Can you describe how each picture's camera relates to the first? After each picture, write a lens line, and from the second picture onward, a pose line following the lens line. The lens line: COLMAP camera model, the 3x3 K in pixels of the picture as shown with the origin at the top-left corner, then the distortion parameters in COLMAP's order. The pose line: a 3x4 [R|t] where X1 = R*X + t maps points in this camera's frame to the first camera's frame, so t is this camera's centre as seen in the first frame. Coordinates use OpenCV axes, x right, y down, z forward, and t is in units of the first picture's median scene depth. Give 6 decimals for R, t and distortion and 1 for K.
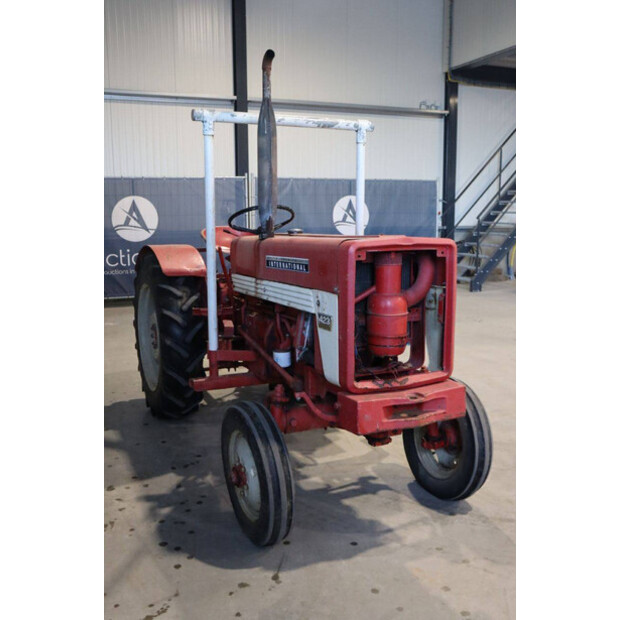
lens RADIAL K [[628.7, 0, 310.0], [0, 628.7, 310.0], [0, 0, 1]] dist [-0.069868, 0.008389]
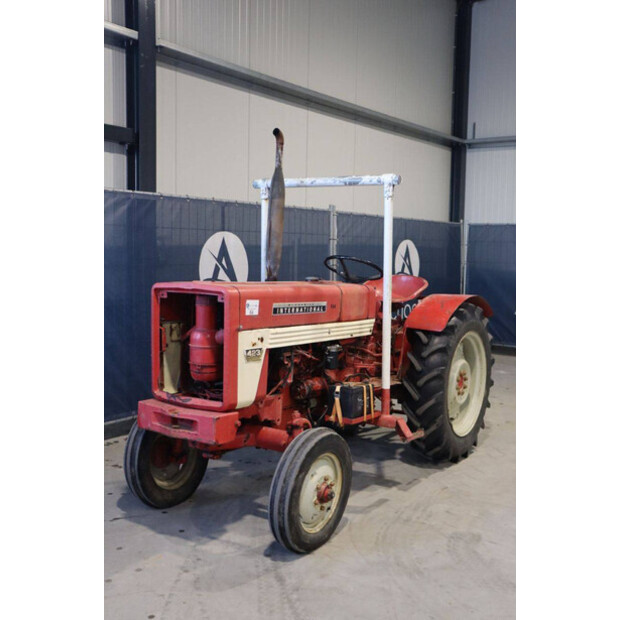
lens RADIAL K [[704.7, 0, 310.0], [0, 704.7, 310.0], [0, 0, 1]] dist [-0.007073, -0.007869]
pose [[0.519070, 0.088768, -0.850110, 1.336793], [-0.158688, 0.987309, 0.006201, -0.099721], [0.839872, 0.131684, 0.526569, 0.430454]]
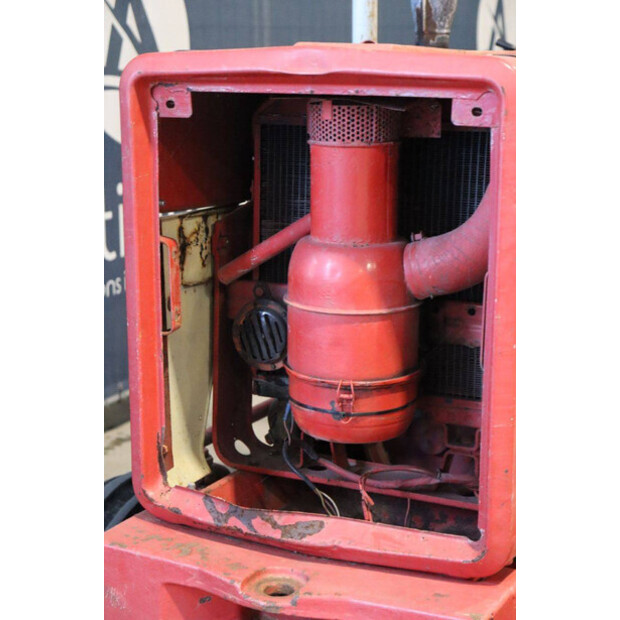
lens RADIAL K [[1285.5, 0, 310.0], [0, 1285.5, 310.0], [0, 0, 1]] dist [0.272160, -0.034316]
pose [[0.637525, 0.166158, -0.752299, 0.569618], [-0.126964, 0.985774, 0.110131, -0.056799], [0.759896, 0.025303, 0.649552, 0.557053]]
